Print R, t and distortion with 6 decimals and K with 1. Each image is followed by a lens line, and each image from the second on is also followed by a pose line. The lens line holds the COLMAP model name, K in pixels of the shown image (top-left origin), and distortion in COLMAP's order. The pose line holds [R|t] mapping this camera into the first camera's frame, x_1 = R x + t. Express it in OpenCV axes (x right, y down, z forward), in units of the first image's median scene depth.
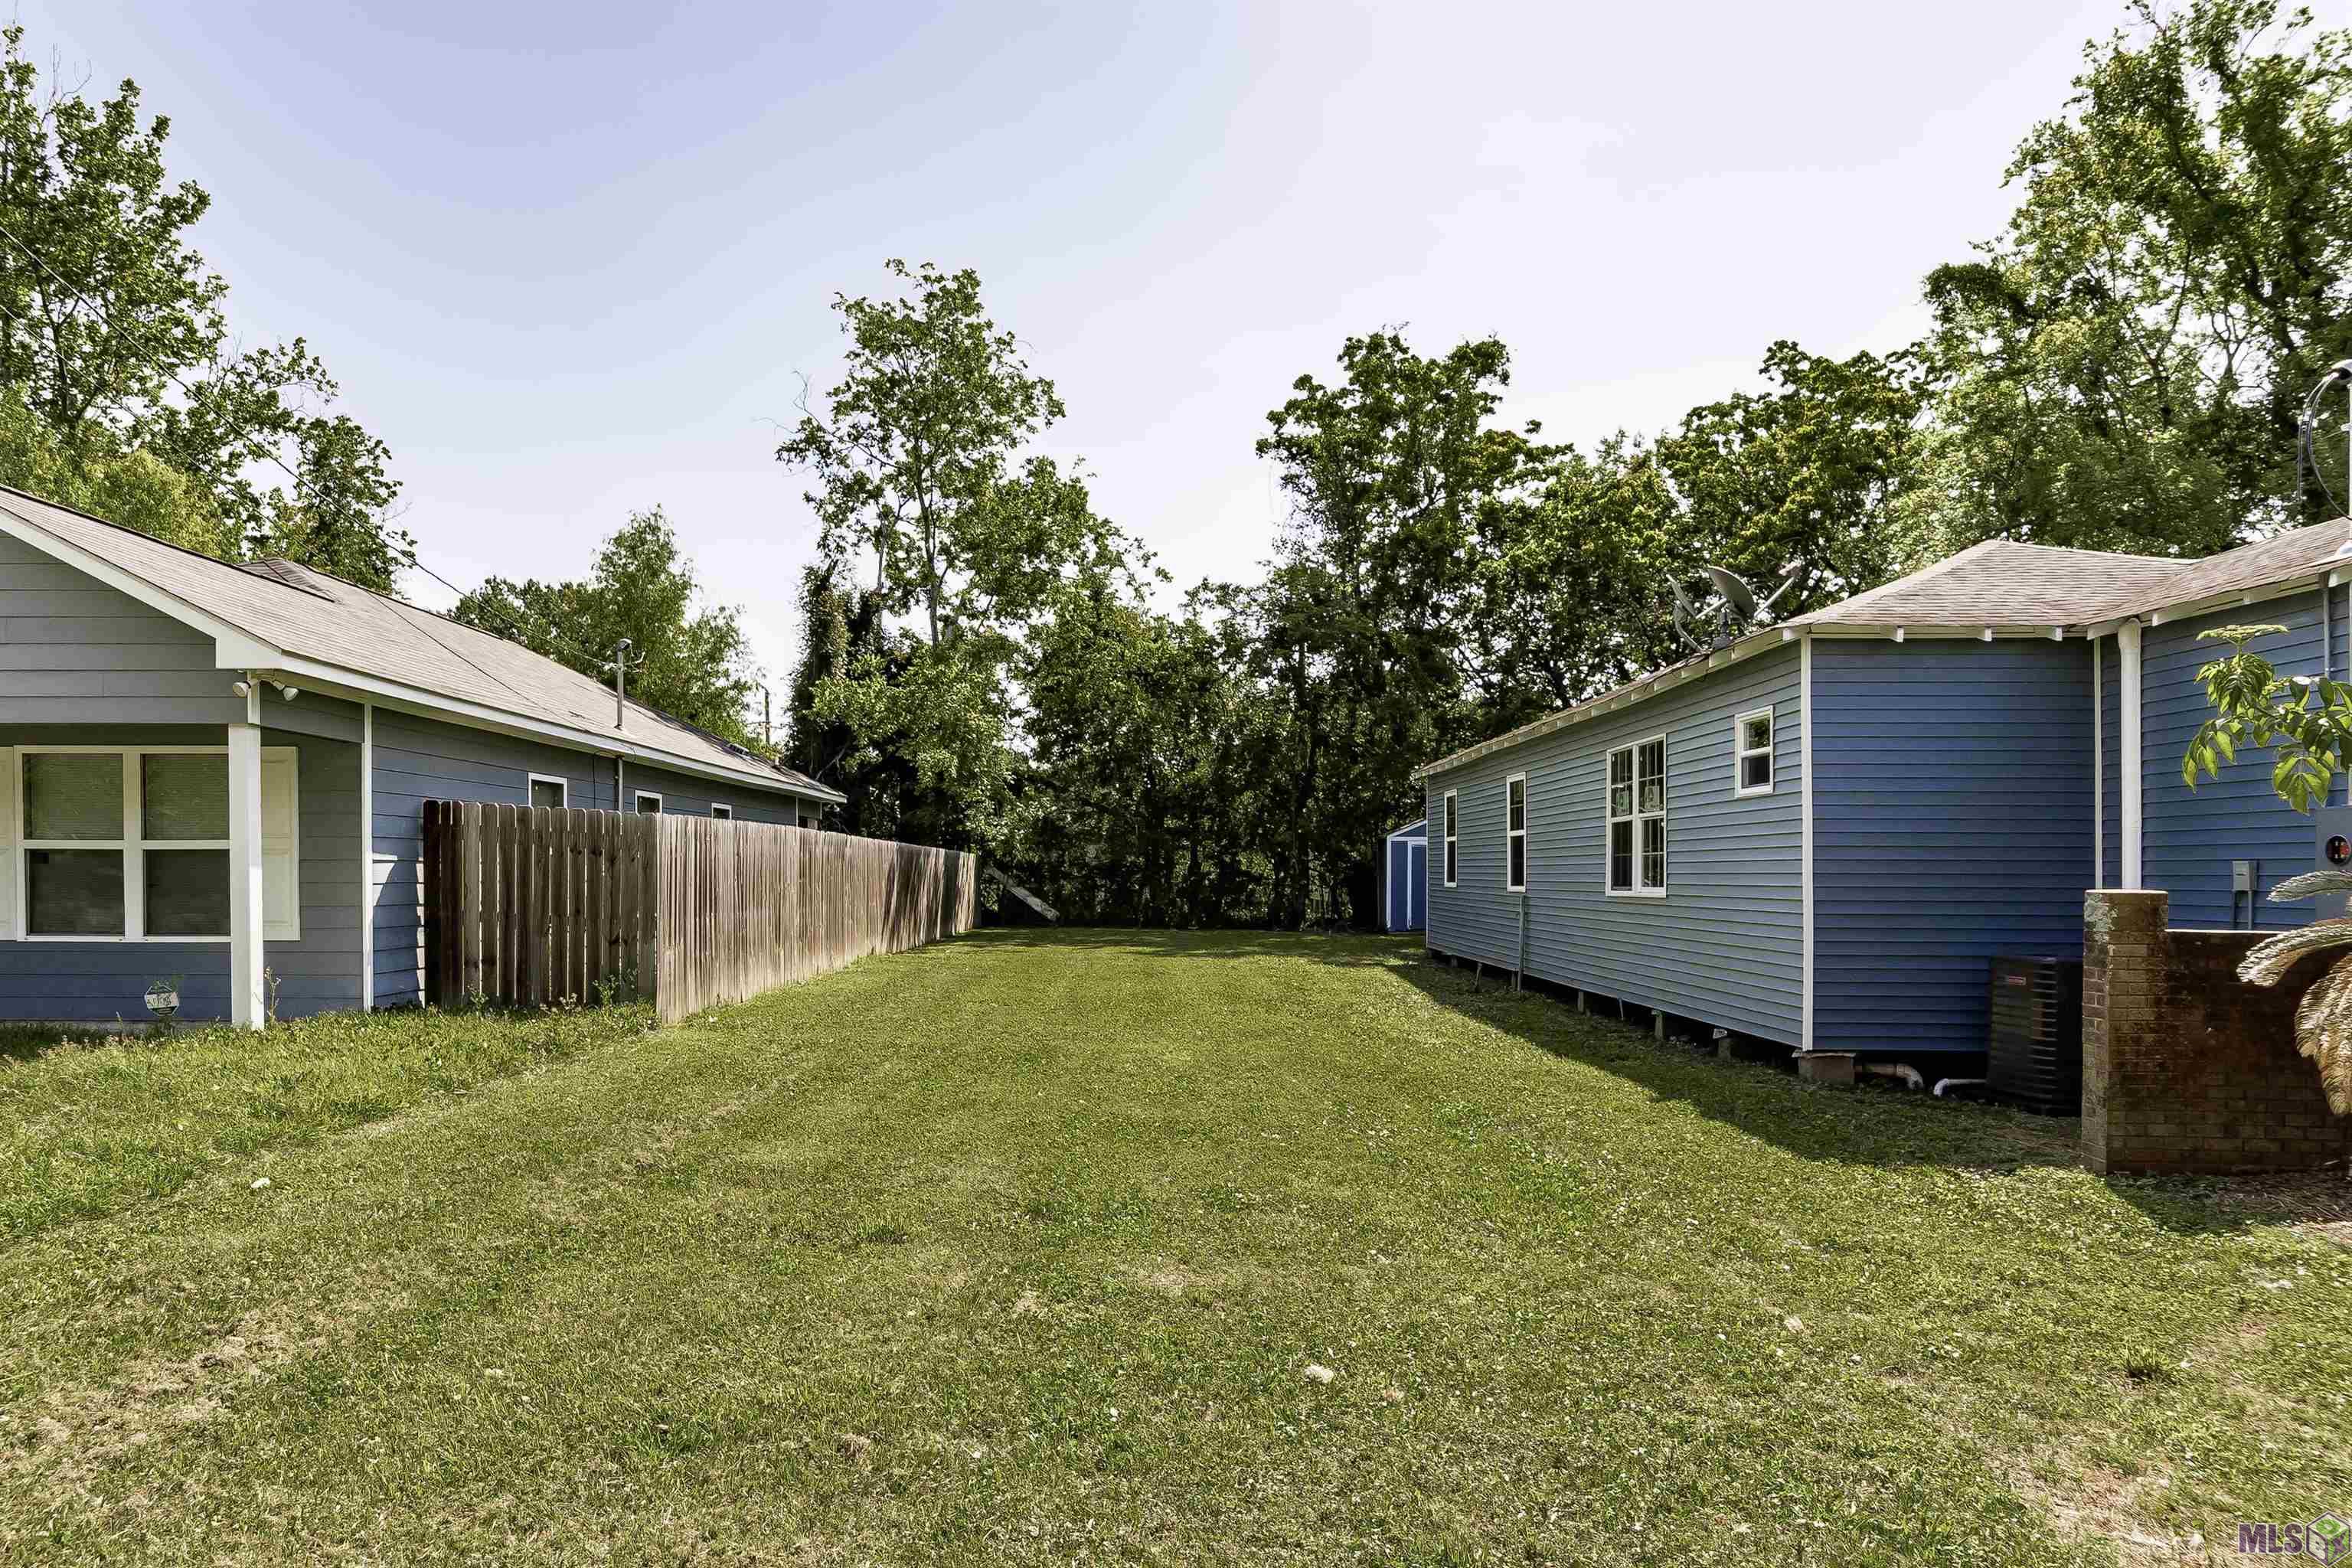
lens RADIAL K [[1361.3, 0, 1174.6], [0, 1361.3, 863.4], [0, 0, 1]] dist [0.000516, -0.002271]
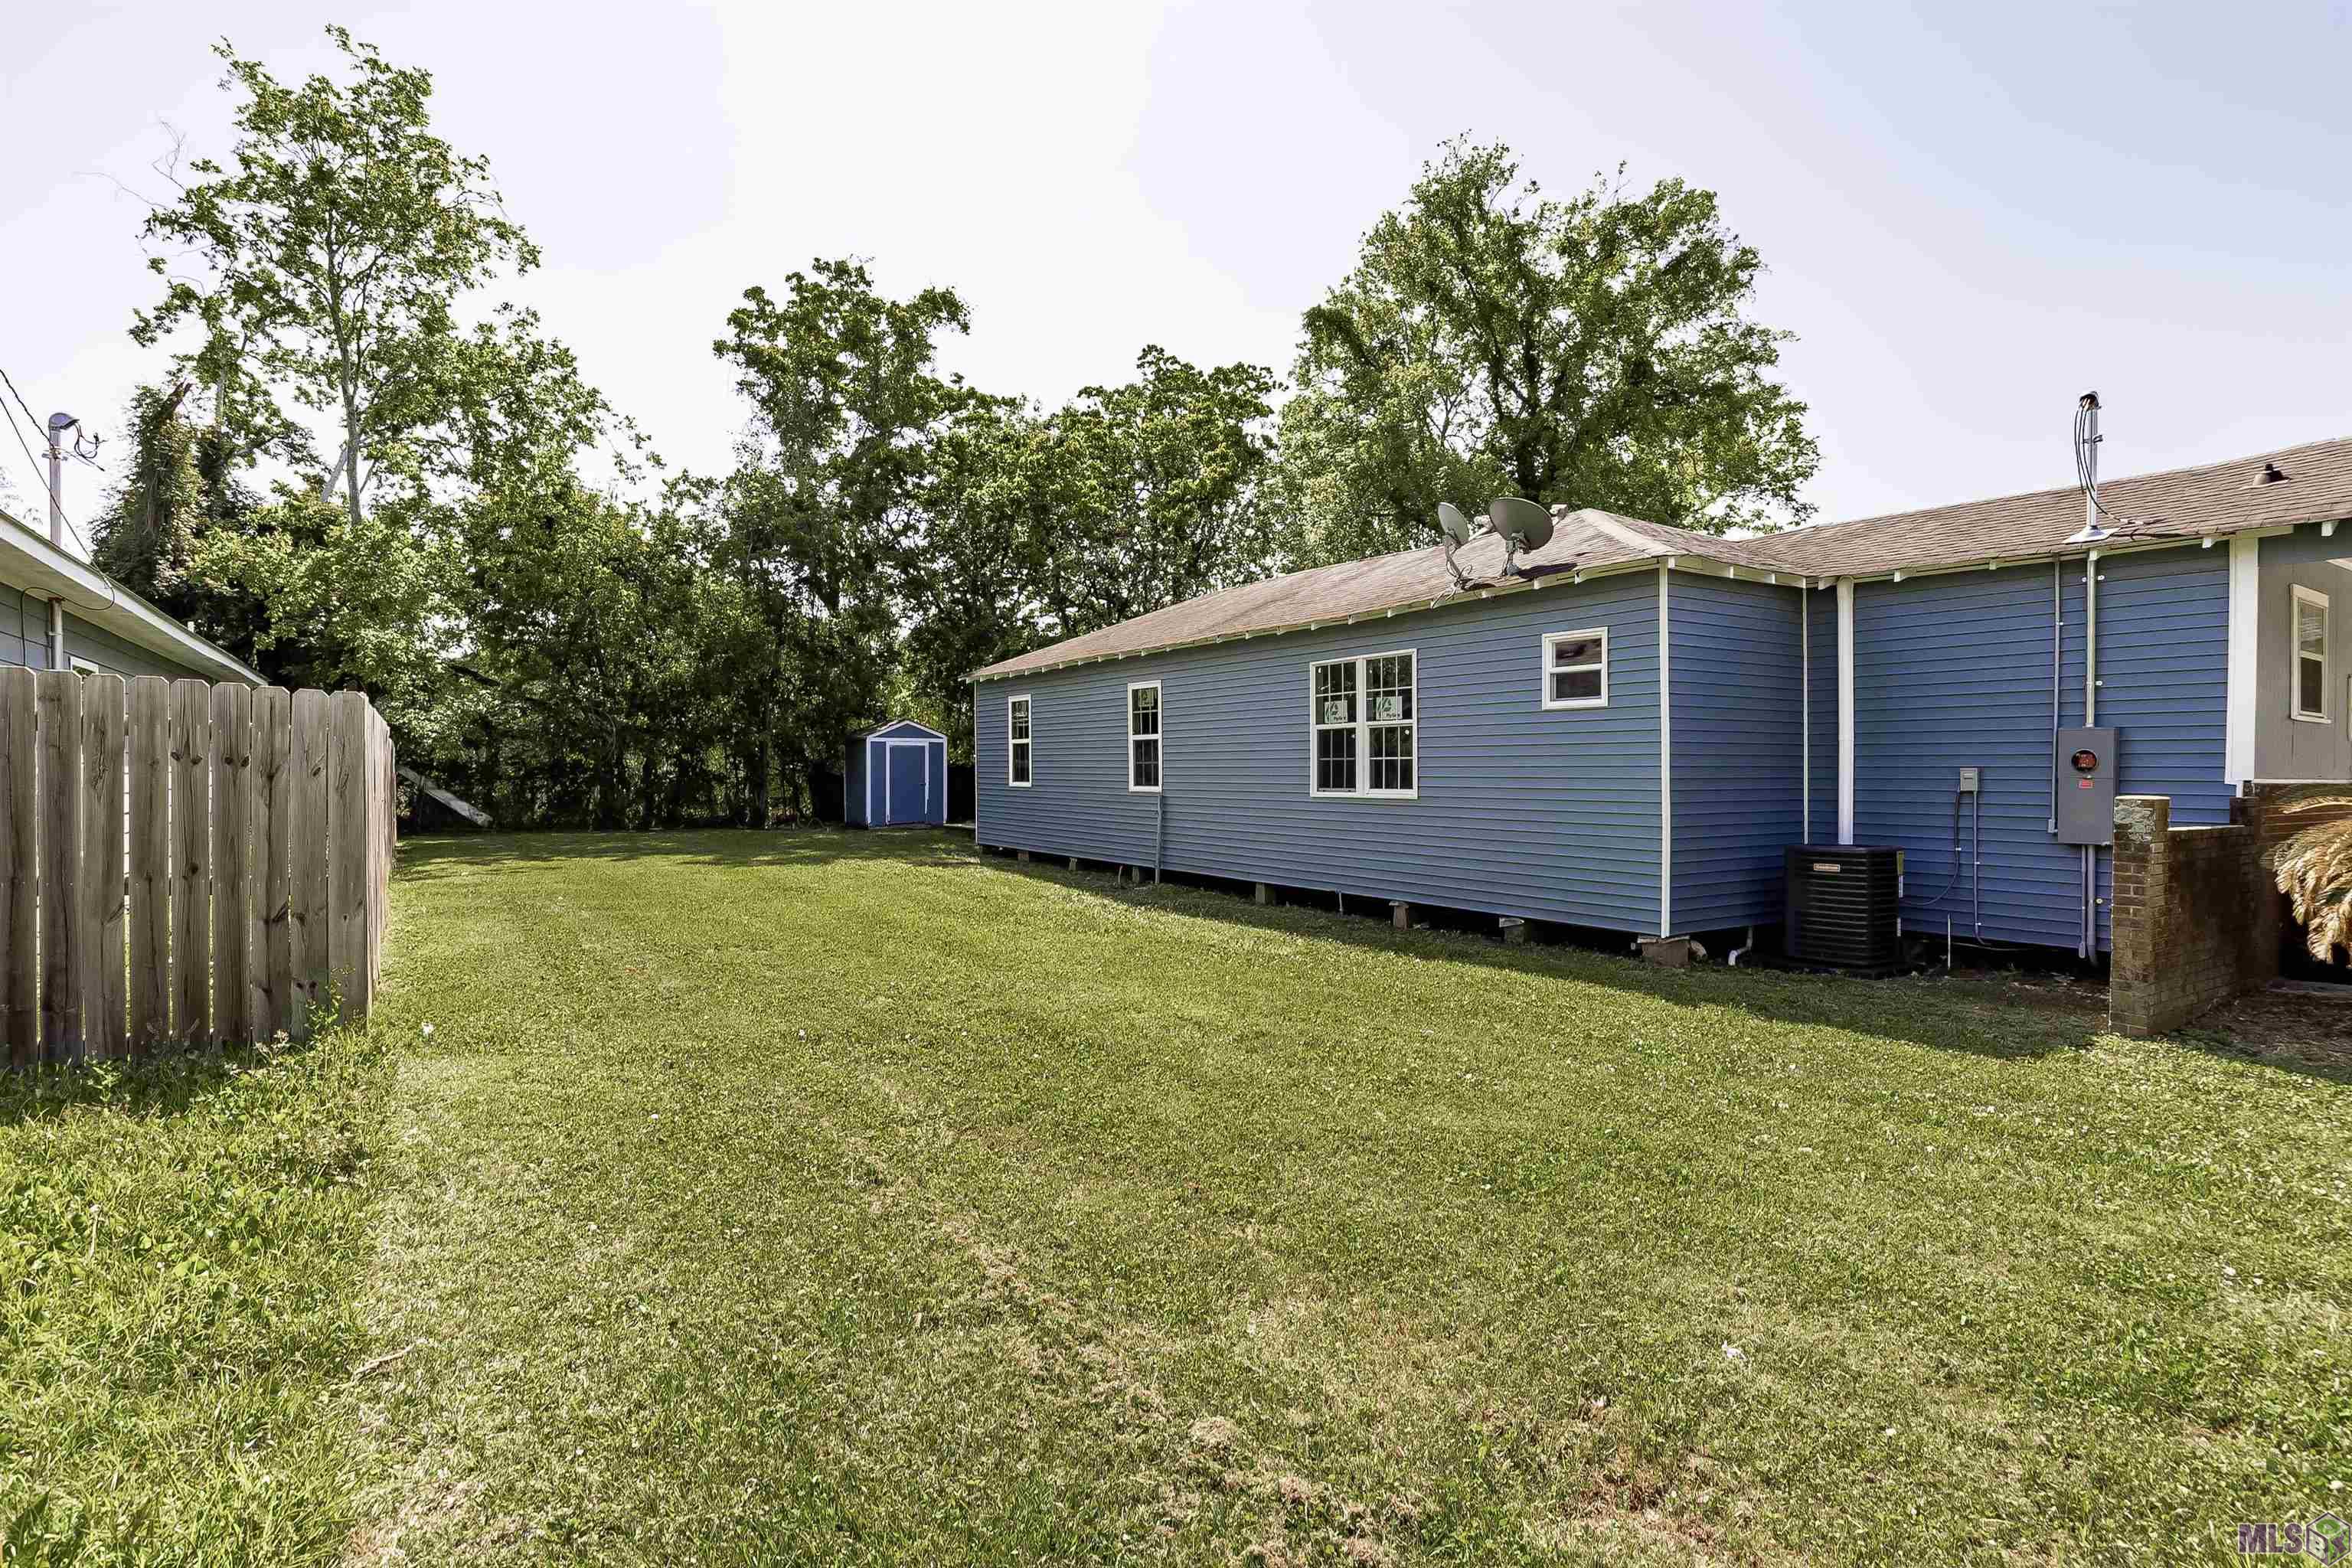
lens RADIAL K [[1132.4, 0, 1175.8], [0, 1132.4, 760.1], [0, 0, 1]] dist [-0.001991, -0.001505]
pose [[0.845088, -0.001442, 0.534626, -0.112963], [0.000806, 0.999999, 0.001424, -0.002972], [-0.534627, -0.000772, 0.845088, 0.130200]]
